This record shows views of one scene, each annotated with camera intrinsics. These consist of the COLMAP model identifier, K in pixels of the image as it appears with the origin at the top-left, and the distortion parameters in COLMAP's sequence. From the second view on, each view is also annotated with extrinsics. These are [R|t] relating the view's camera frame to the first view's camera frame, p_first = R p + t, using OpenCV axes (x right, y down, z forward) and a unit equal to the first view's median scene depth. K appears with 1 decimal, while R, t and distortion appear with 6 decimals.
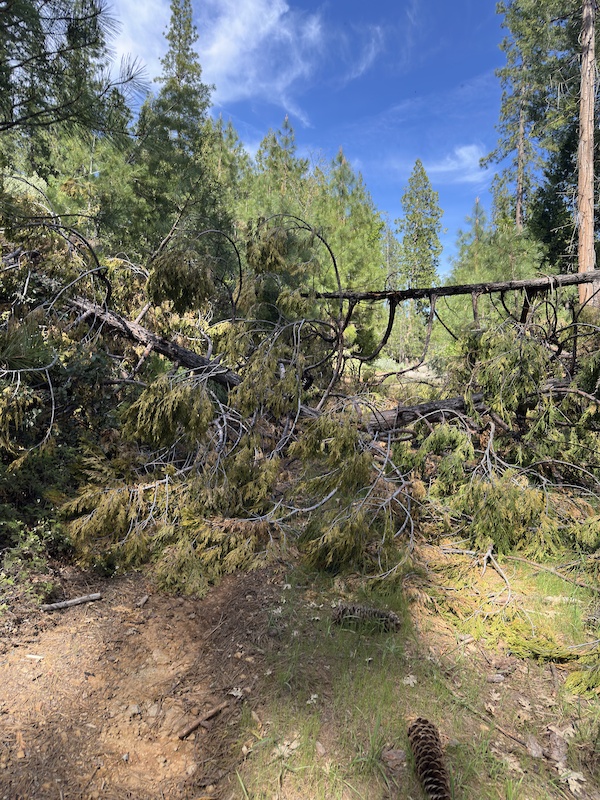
lens RADIAL K [[718.8, 0, 300.0], [0, 718.8, 398.9], [0, 0, 1]] dist [-0.003073, -0.001818]
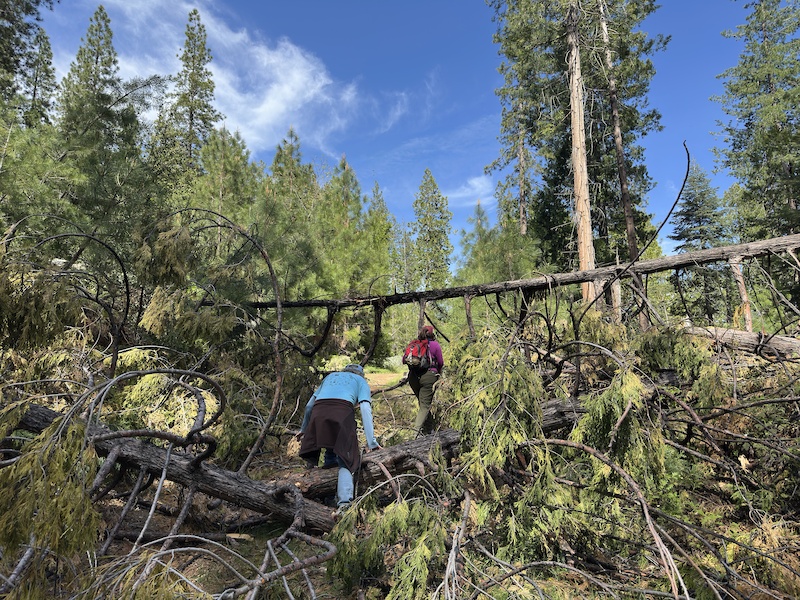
lens RADIAL K [[559.1, 0, 400.2], [0, 559.1, 301.3], [0, 0, 1]] dist [0.007923, -0.000863]
pose [[0.998443, -0.028206, 0.048123, 0.089086], [0.033496, 0.993040, -0.112918, -0.045506], [-0.044603, 0.114354, 0.992438, 0.216158]]
